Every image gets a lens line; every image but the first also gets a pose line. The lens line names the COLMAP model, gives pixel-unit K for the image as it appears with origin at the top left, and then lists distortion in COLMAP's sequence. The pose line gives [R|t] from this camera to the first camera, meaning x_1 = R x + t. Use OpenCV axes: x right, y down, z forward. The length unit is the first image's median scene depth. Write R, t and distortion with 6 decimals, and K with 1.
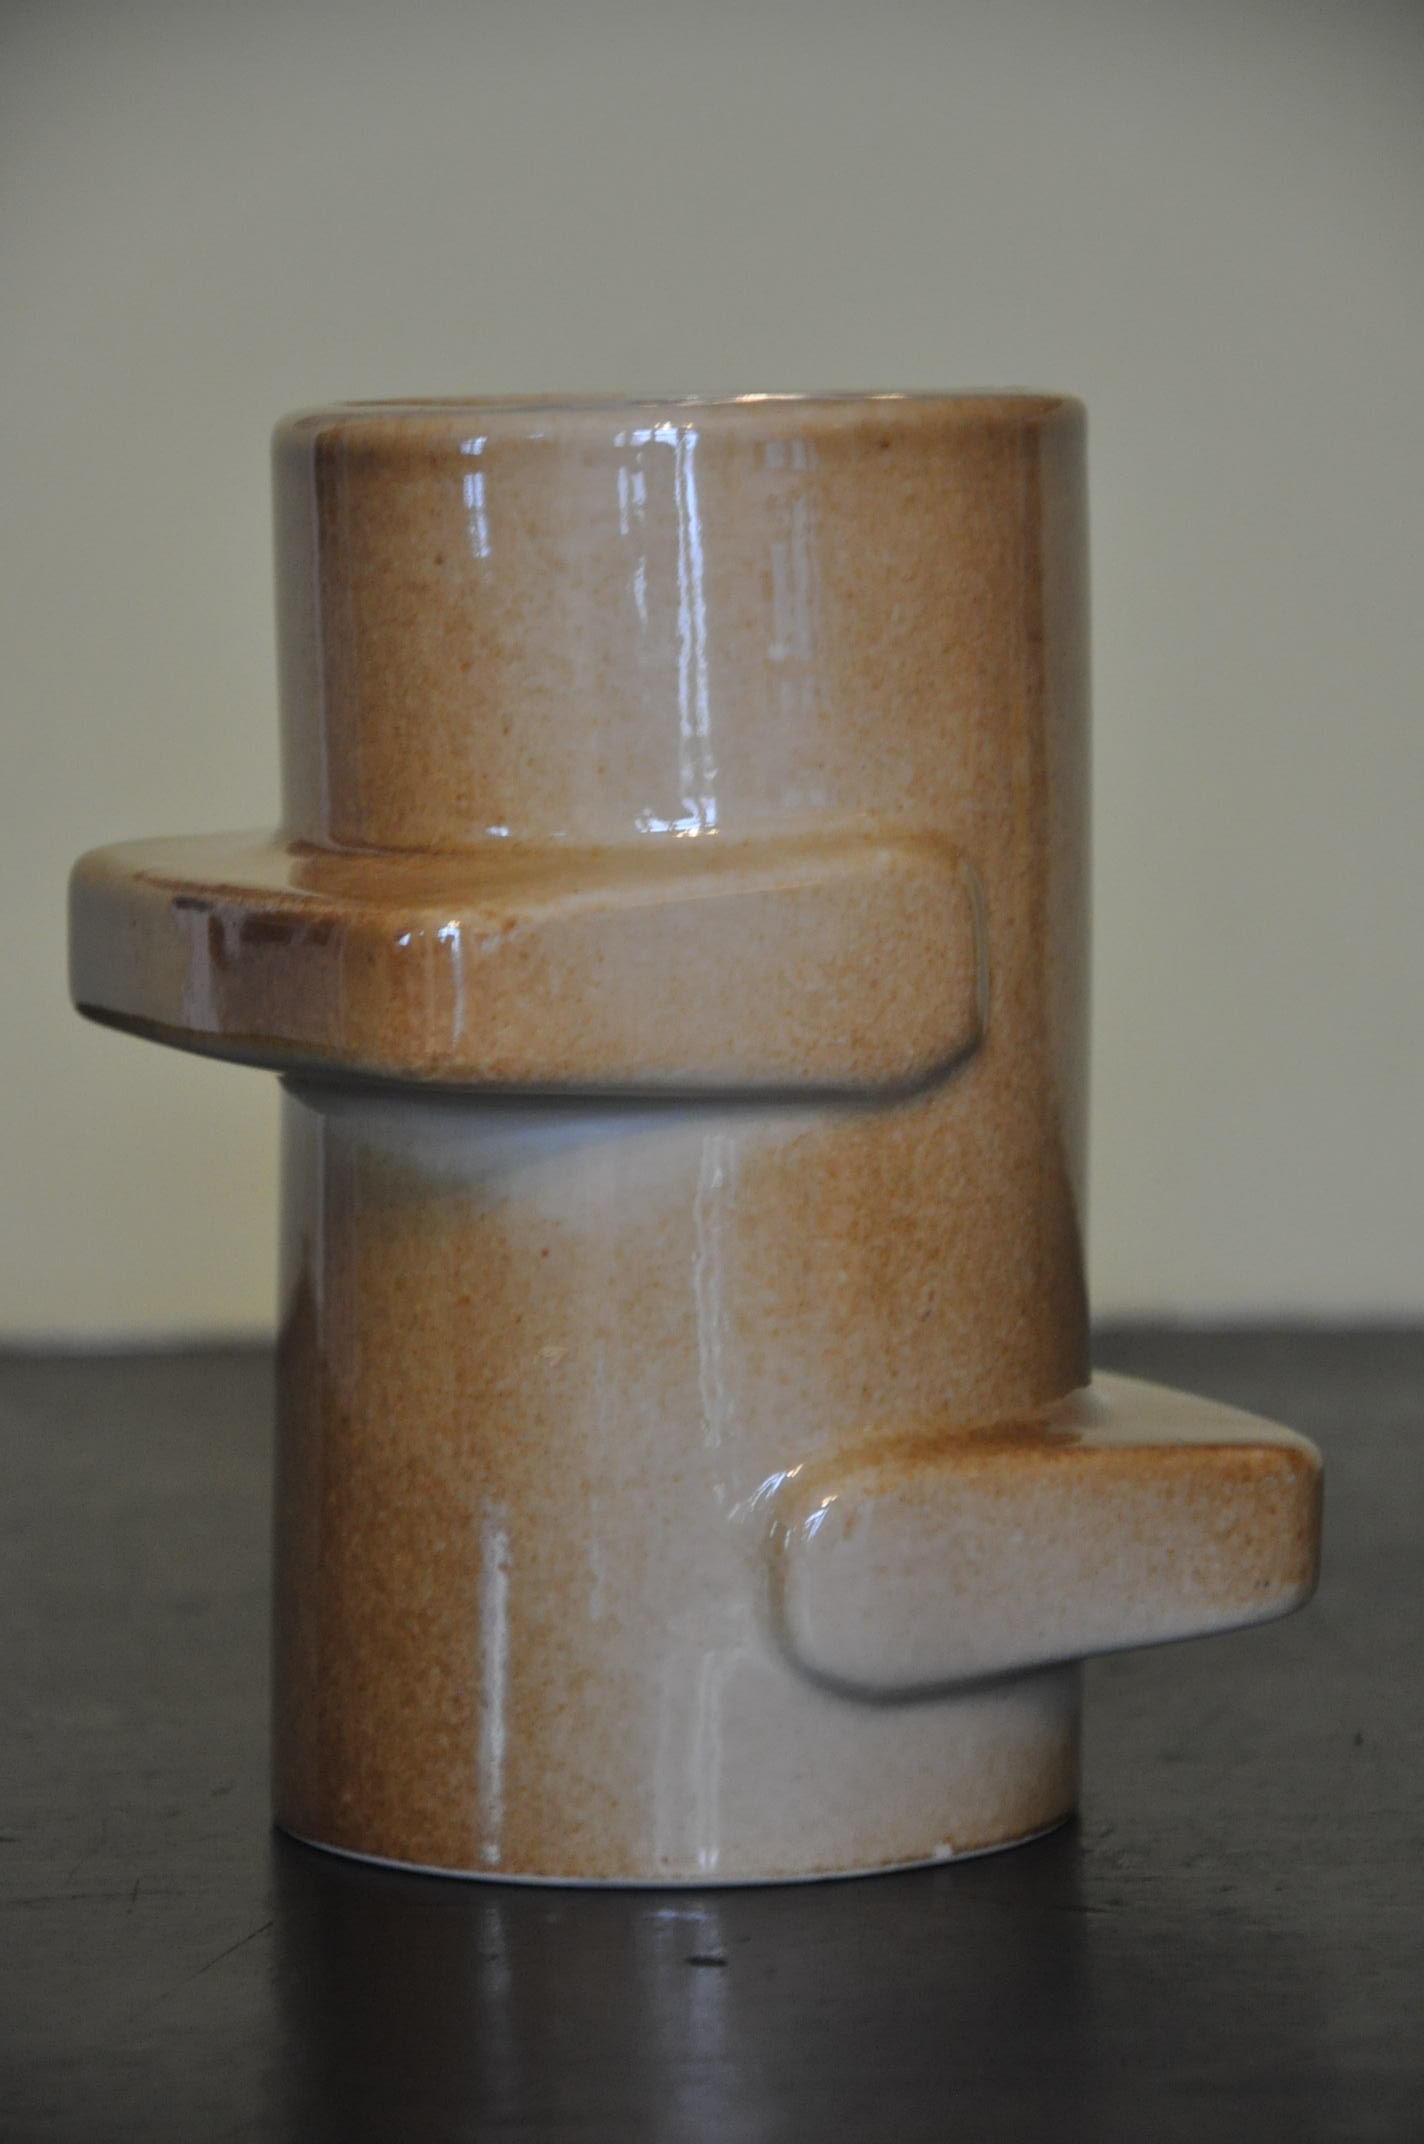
lens RADIAL K [[8646.8, 0, 708.7], [0, 8646.8, 1096.6], [0, 0, 1]] dist [1.088024, 0.000000]
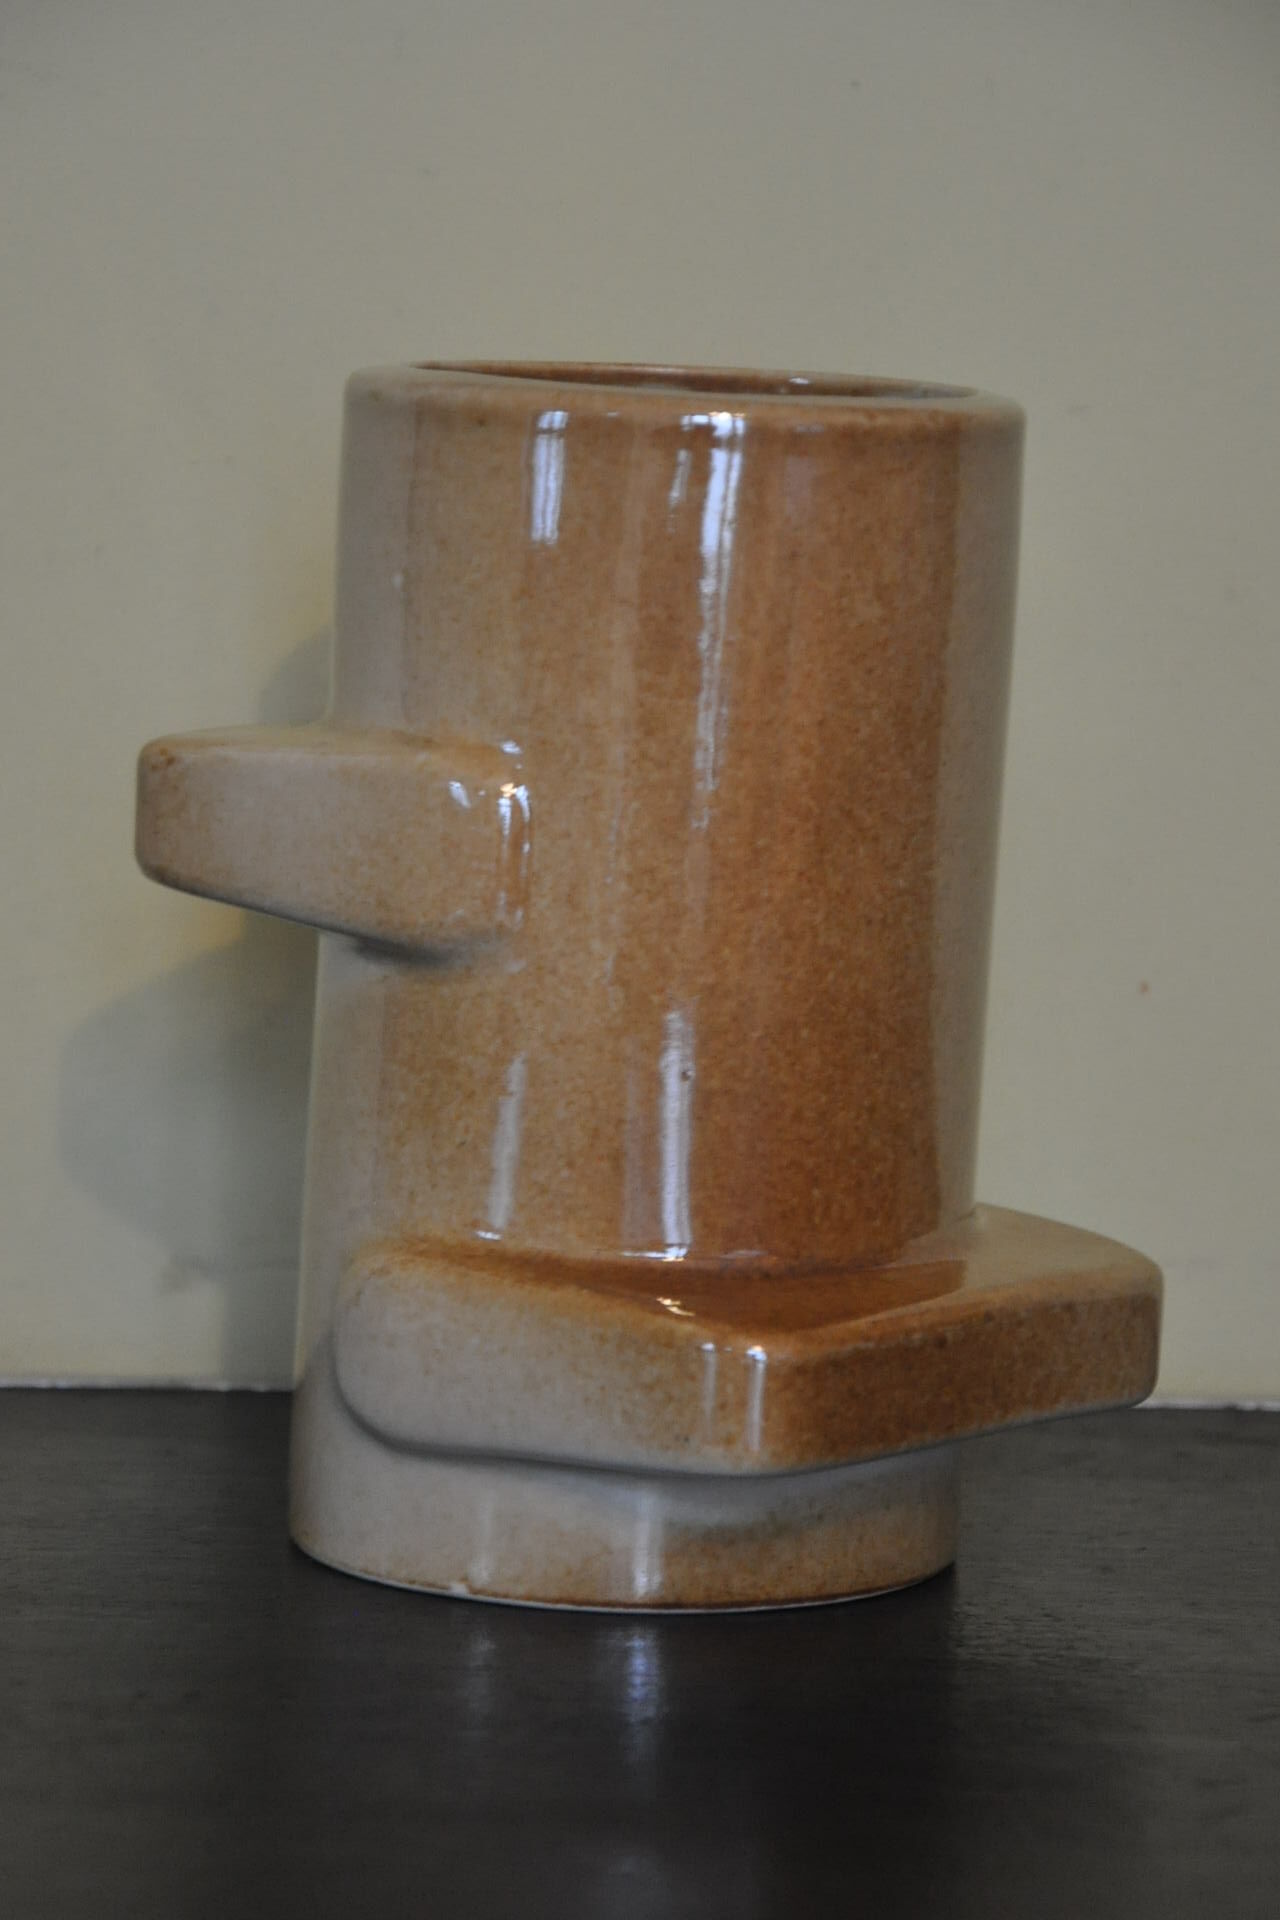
lens RADIAL K [[7708.8, 0, 606.2], [0, 7708.8, 1017.7], [0, 0, 1]] dist [1.077665, 0.000000]
pose [[0.371456, 0.155781, -0.915288, 1.014377], [-0.140812, 0.983872, 0.110307, -0.113618], [0.917710, 0.087909, 0.387401, 0.600589]]
